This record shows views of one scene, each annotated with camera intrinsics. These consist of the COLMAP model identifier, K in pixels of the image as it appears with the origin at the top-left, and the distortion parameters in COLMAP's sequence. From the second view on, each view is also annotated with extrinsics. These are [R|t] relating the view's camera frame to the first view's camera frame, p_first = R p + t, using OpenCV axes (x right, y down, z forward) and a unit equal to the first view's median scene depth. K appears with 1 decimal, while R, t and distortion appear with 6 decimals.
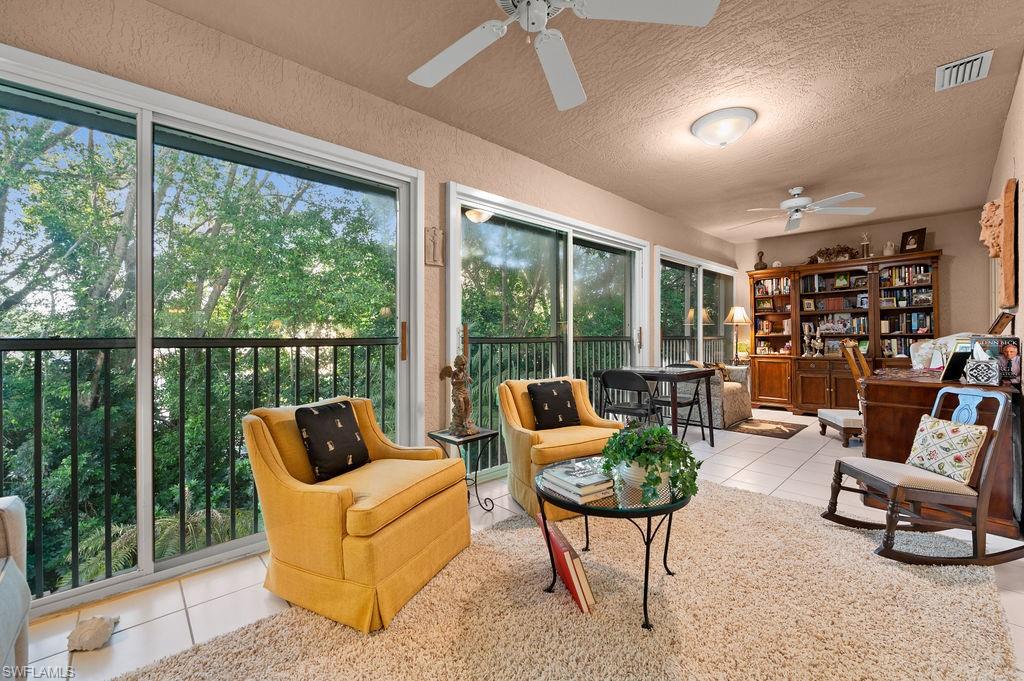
lens RADIAL K [[410.6, 0, 511.2], [0, 410.6, 336.2], [0, 0, 1]] dist [-0.006798, 0.000170]
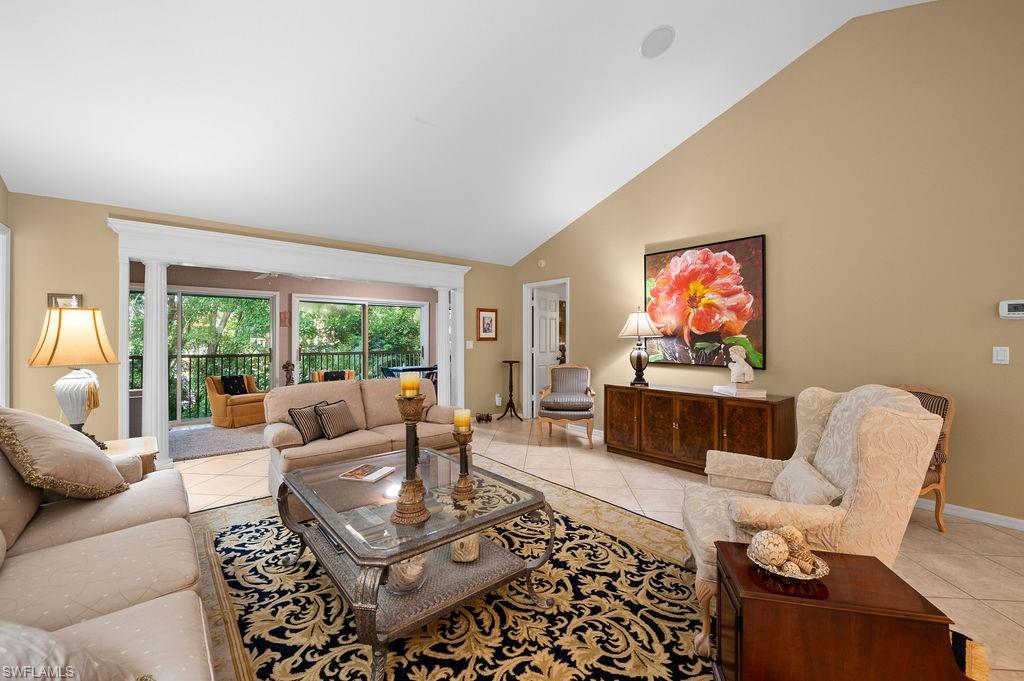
lens RADIAL K [[410.6, 0, 510.6], [0, 410.6, 338.4], [0, 0, 1]] dist [-0.006798, 0.000170]
pose [[0.998769, -0.000409, -0.049592, 1.457636], [0.000418, 1.000000, 0.000187, -0.097130], [0.049591, -0.000207, 0.998770, -1.635169]]
